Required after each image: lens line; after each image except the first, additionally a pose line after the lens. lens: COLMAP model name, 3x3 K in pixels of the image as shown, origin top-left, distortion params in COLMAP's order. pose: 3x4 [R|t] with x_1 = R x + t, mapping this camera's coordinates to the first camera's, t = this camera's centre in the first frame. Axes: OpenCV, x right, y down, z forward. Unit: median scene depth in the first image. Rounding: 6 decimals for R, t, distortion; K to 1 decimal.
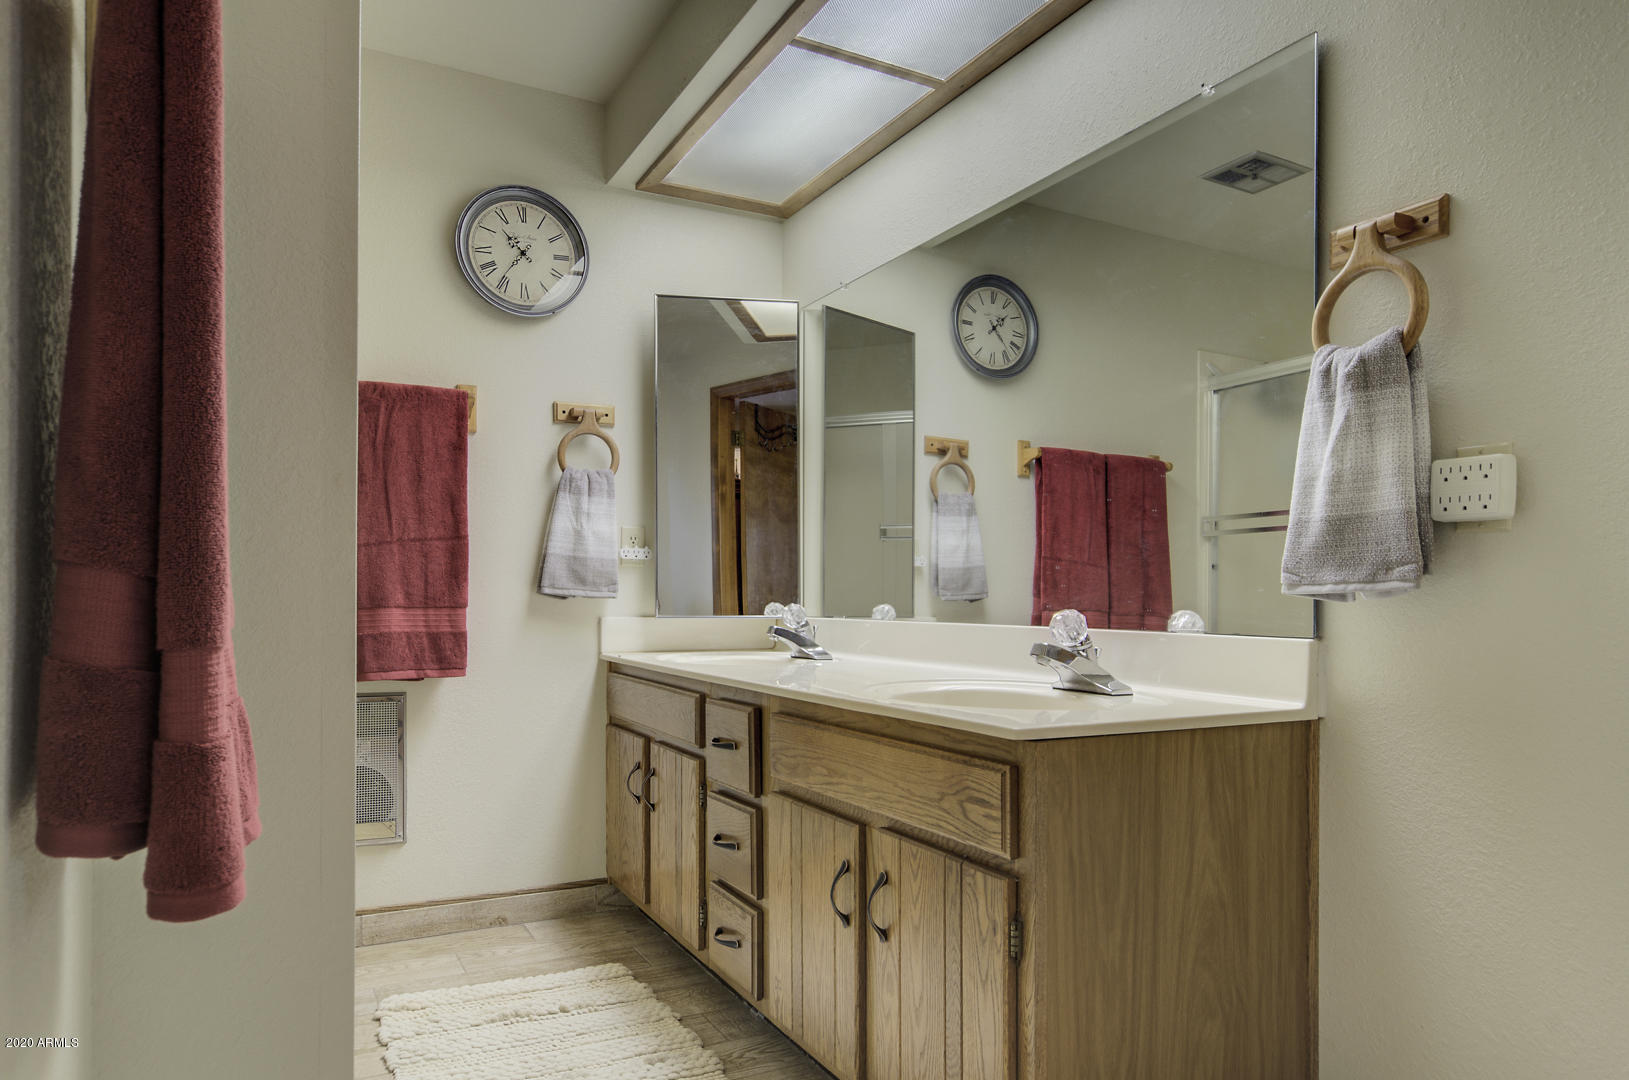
lens RADIAL K [[1032.7, 0, 814.4], [0, 1032.7, 602.3], [0, 0, 1]] dist [-0.001388, 0.000440]
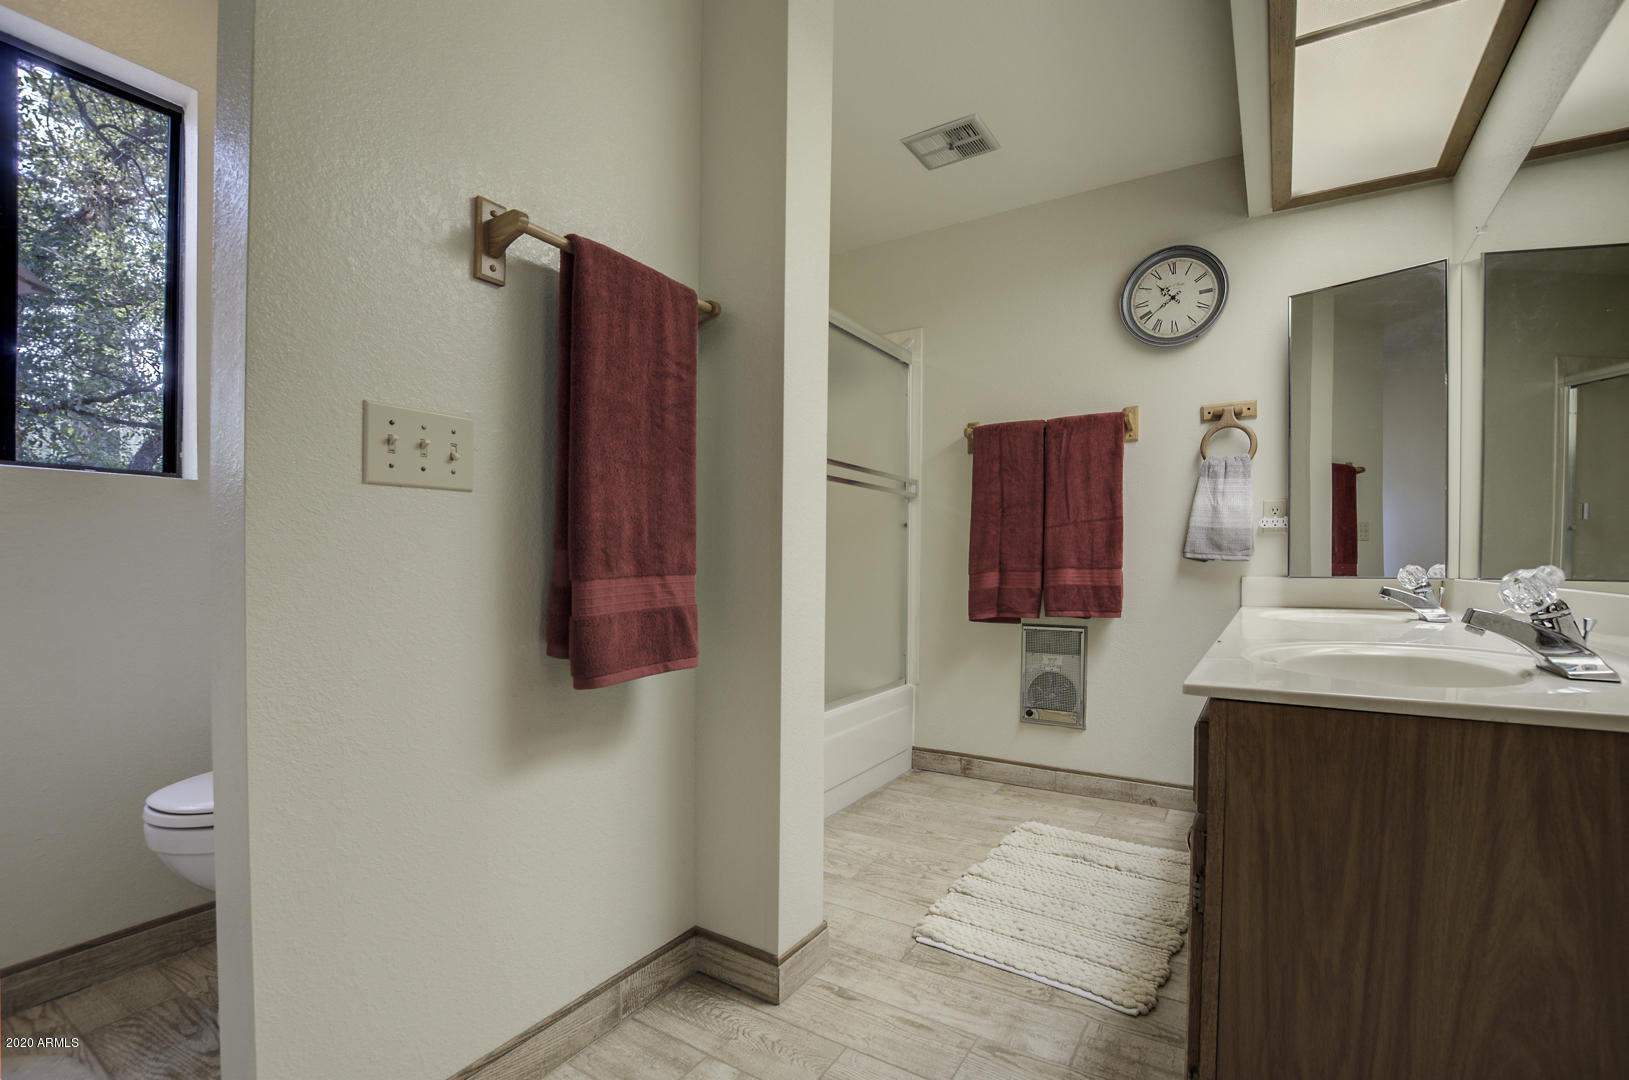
lens RADIAL K [[729.0, 0, 815.6], [0, 729.0, 572.6], [0, 0, 1]] dist [-0.023592, -0.000113]
pose [[0.503342, 0.007263, -0.864057, 0.287891], [-0.002243, 0.999972, 0.007099, 0.004786], [0.864084, -0.001635, 0.503344, 0.150011]]
